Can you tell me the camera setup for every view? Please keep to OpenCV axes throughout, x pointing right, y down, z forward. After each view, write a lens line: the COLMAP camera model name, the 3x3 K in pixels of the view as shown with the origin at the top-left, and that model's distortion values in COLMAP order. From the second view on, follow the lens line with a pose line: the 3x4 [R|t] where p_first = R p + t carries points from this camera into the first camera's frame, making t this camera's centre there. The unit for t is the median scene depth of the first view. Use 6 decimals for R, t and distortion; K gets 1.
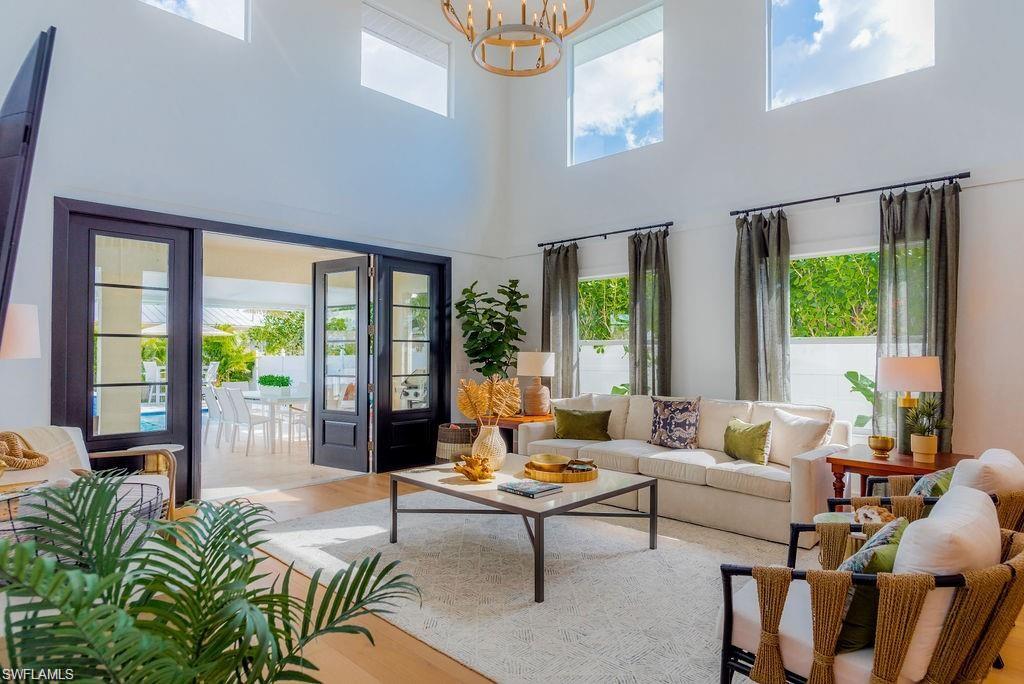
lens RADIAL K [[592.6, 0, 502.8], [0, 592.6, 344.8], [0, 0, 1]] dist [-0.003630, -0.001930]
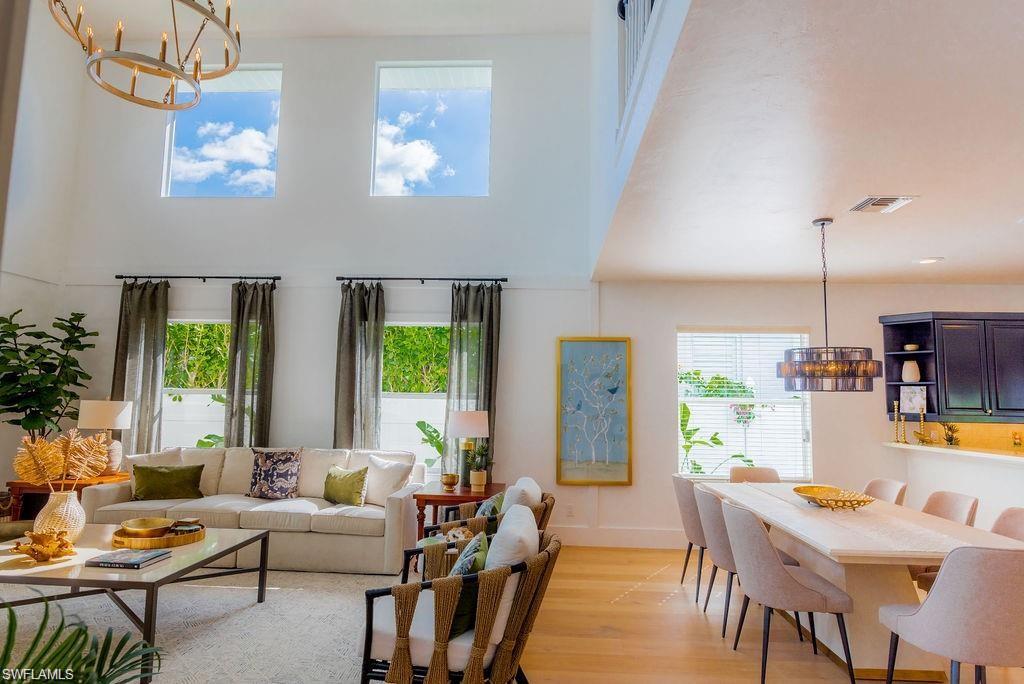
lens RADIAL K [[592.6, 0, 519.2], [0, 592.6, 338.9], [0, 0, 1]] dist [-0.003630, -0.001930]
pose [[0.746379, 0.083095, 0.660313, -0.103036], [-0.025302, 0.995000, -0.096613, -0.013134], [-0.665040, 0.055403, 0.744750, -0.057756]]
